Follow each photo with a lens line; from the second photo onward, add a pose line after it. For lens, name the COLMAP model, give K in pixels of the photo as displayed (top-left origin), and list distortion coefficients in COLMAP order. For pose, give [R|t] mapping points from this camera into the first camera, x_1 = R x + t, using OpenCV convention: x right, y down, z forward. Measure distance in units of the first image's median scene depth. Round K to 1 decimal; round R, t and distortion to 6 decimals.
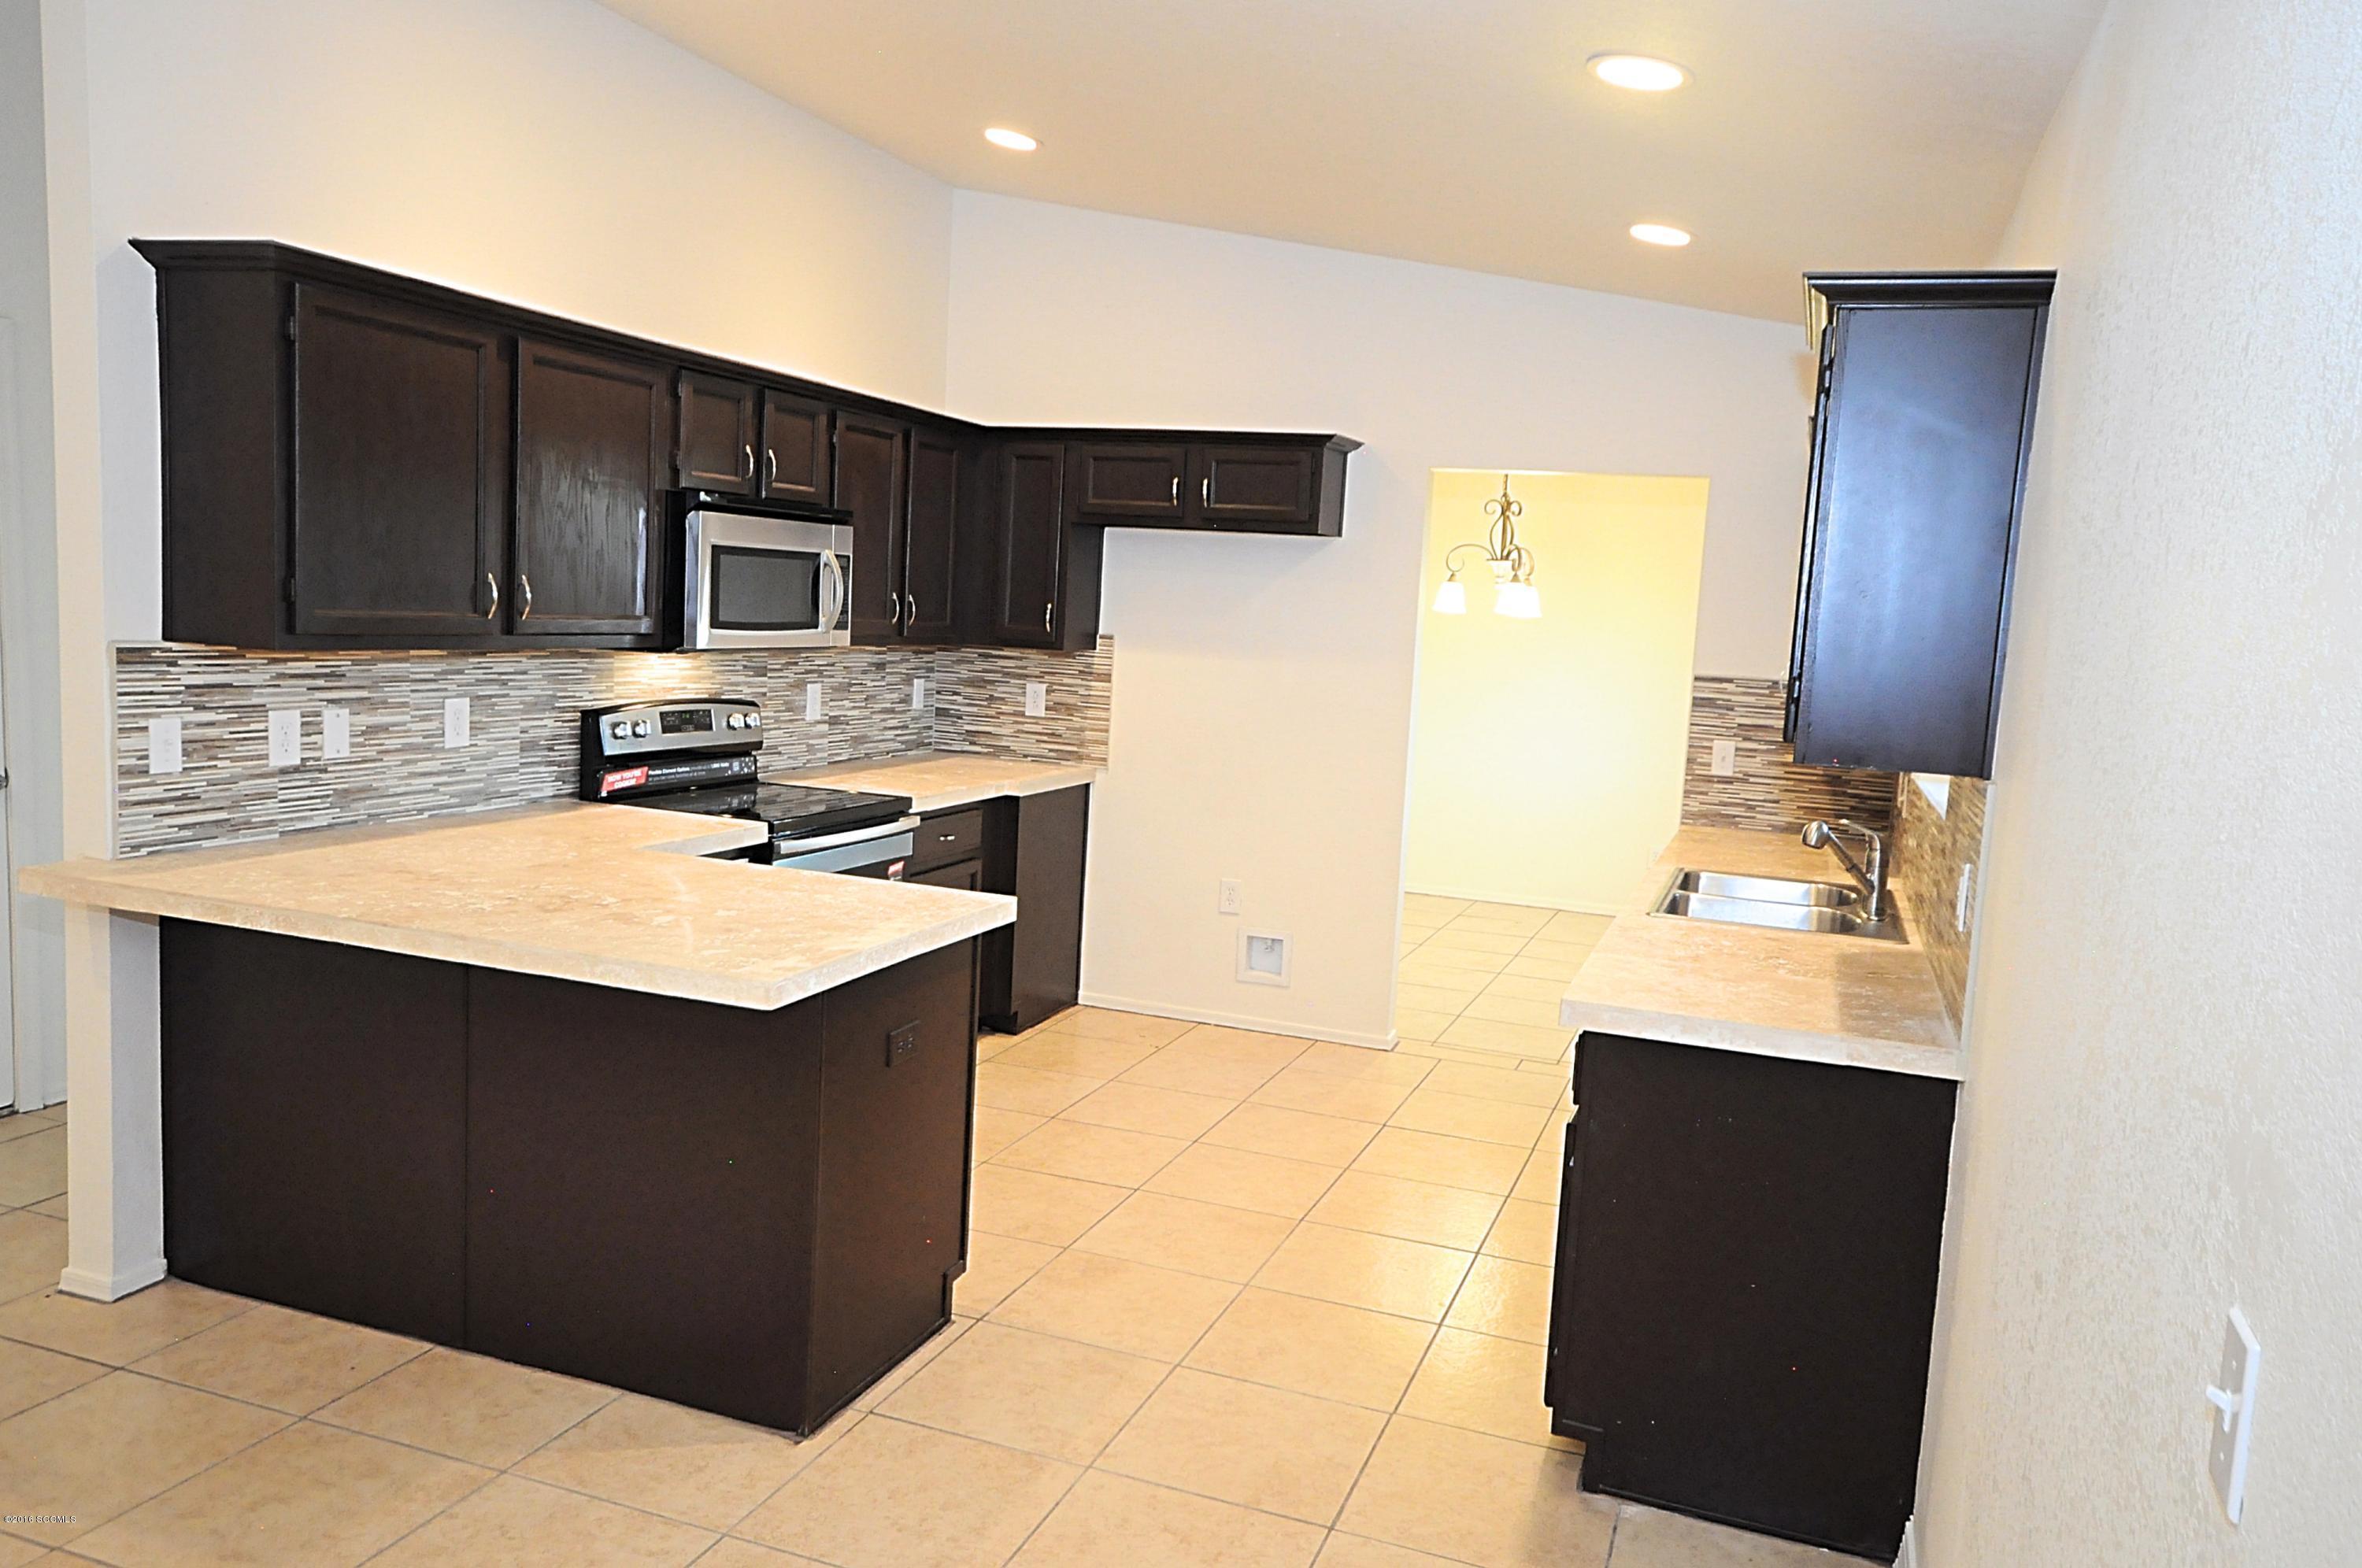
lens RADIAL K [[1654.1, 0, 1182.4], [0, 1654.1, 791.7], [0, 0, 1]] dist [0.012636, 0.002717]
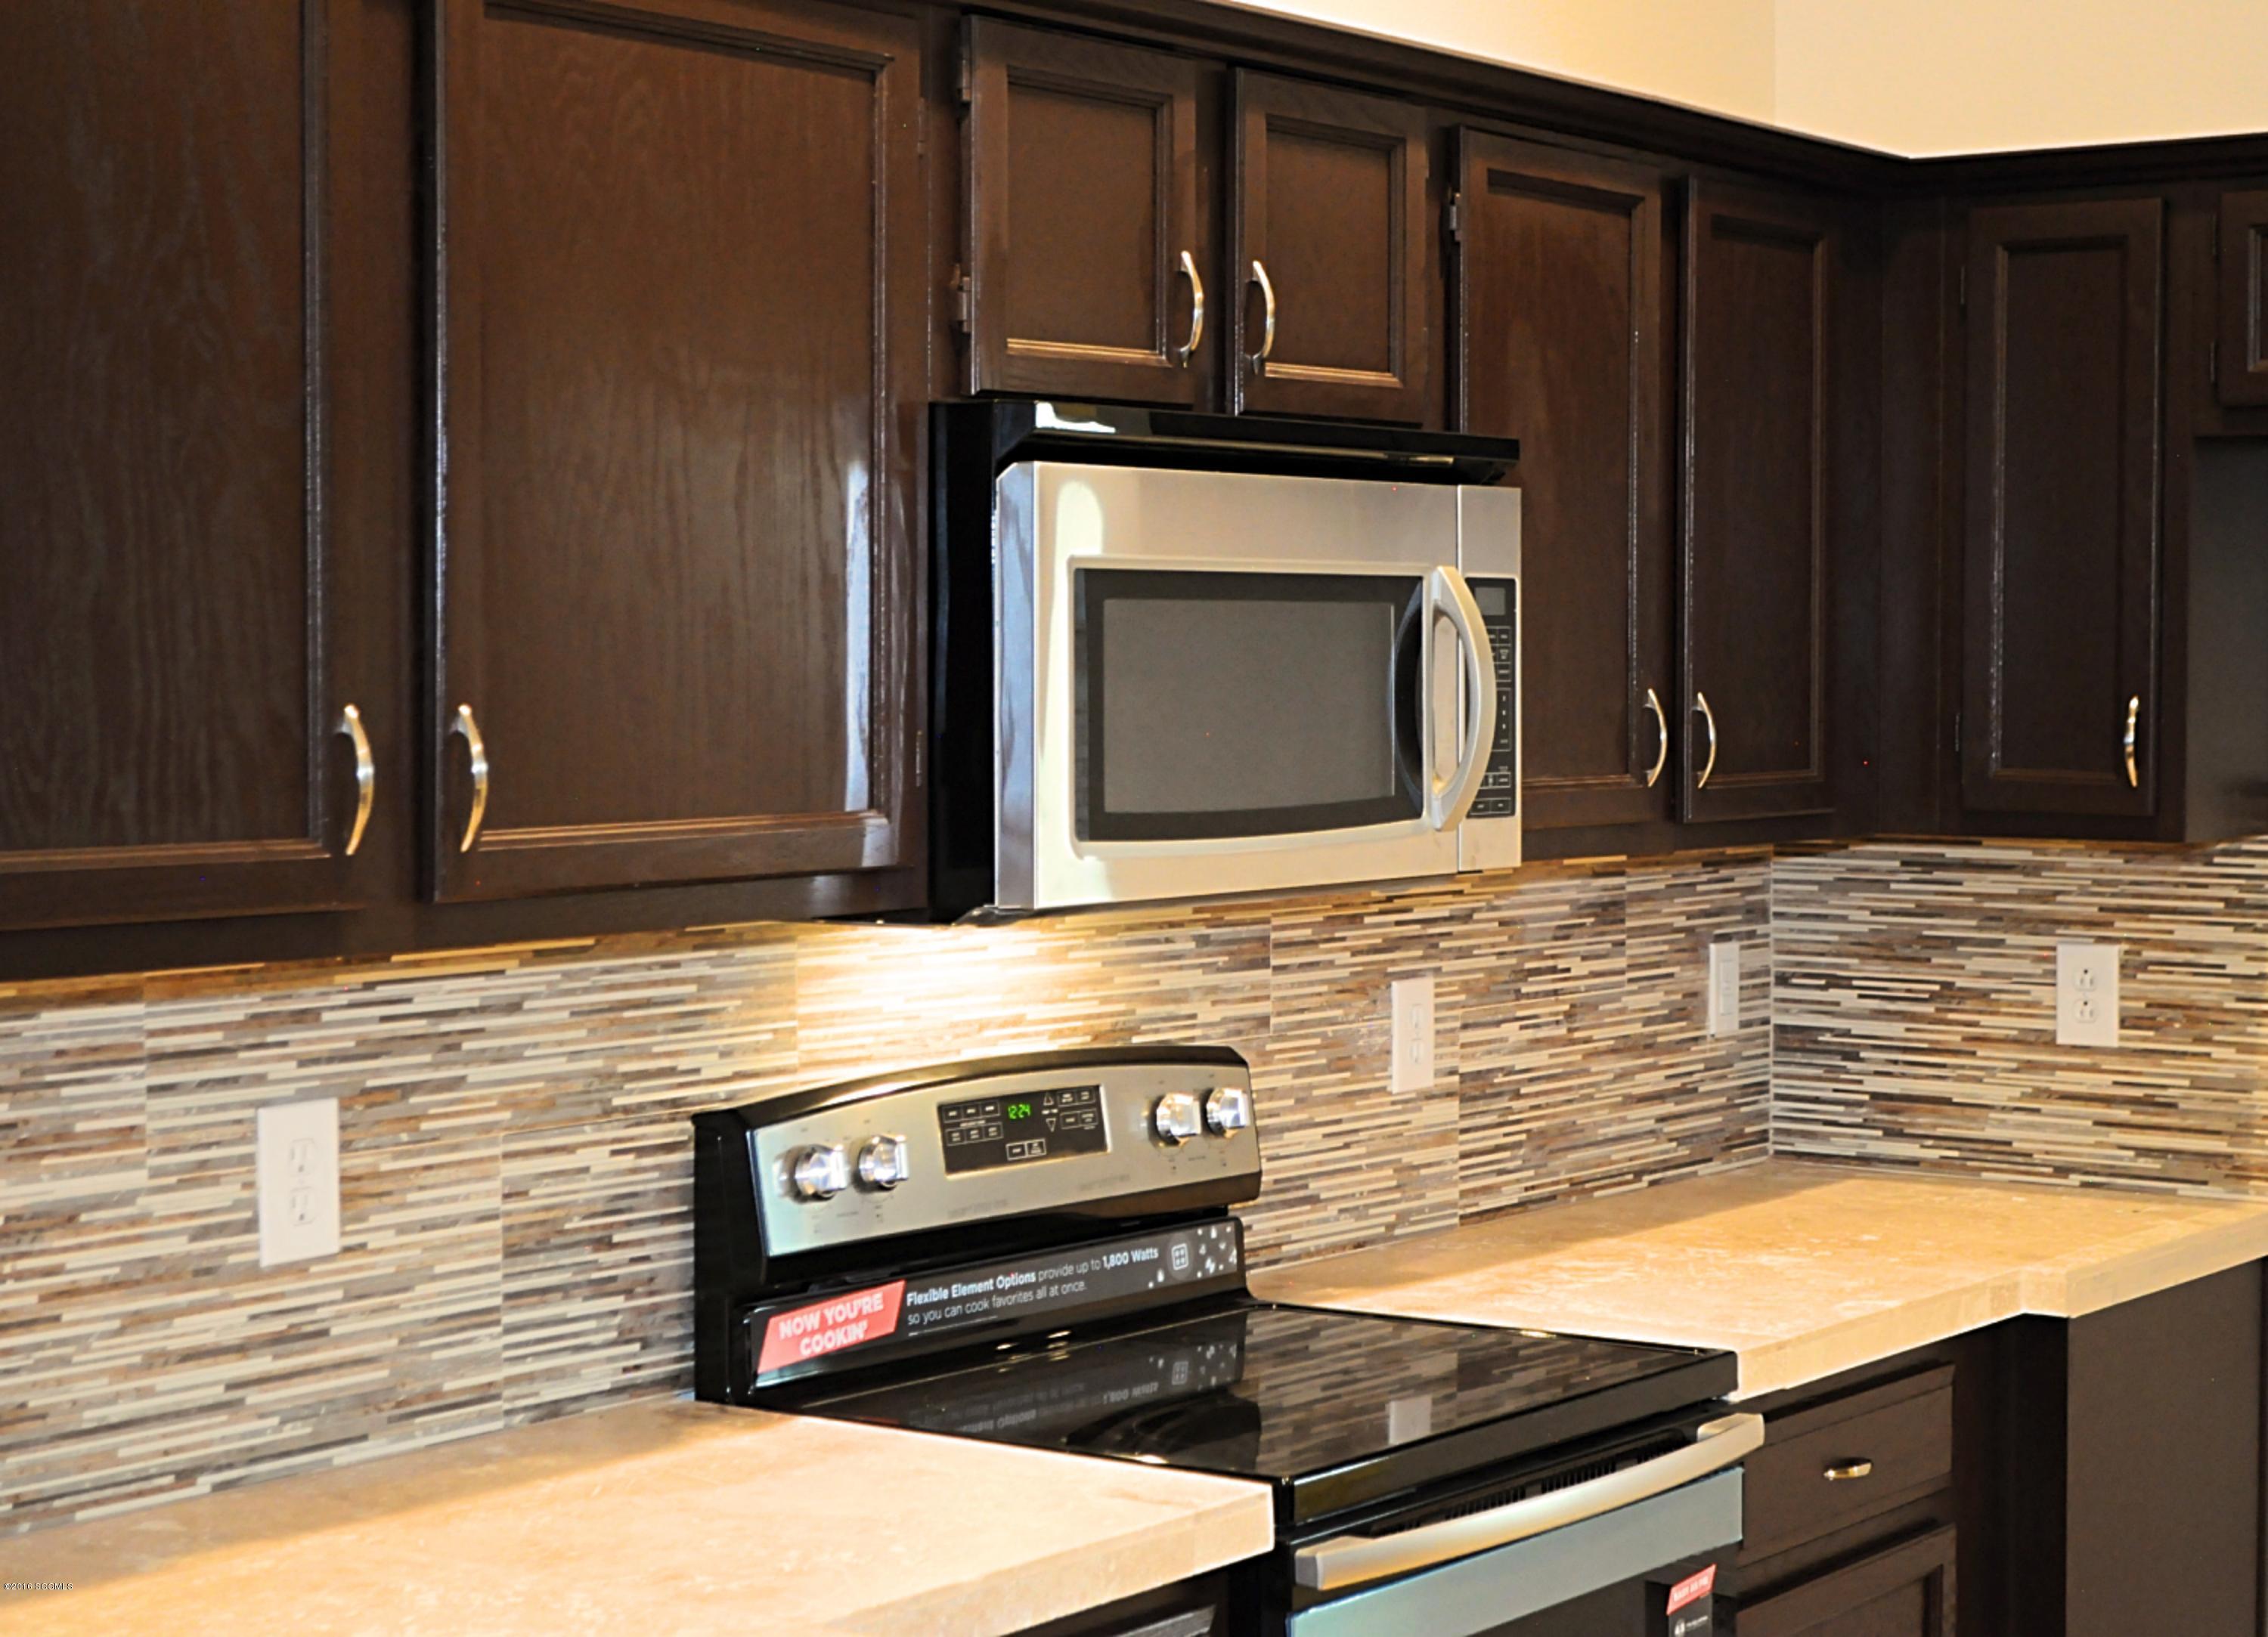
lens RADIAL K [[4163.9, 0, 1133.8], [0, 4163.9, 814.6], [0, 0, 1]] dist [-0.046888, 0.000000]
pose [[0.958666, -0.044567, -0.281022, -0.053248], [0.020360, 0.995870, -0.088481, -0.031907], [0.283805, 0.079102, 0.955614, 0.243850]]
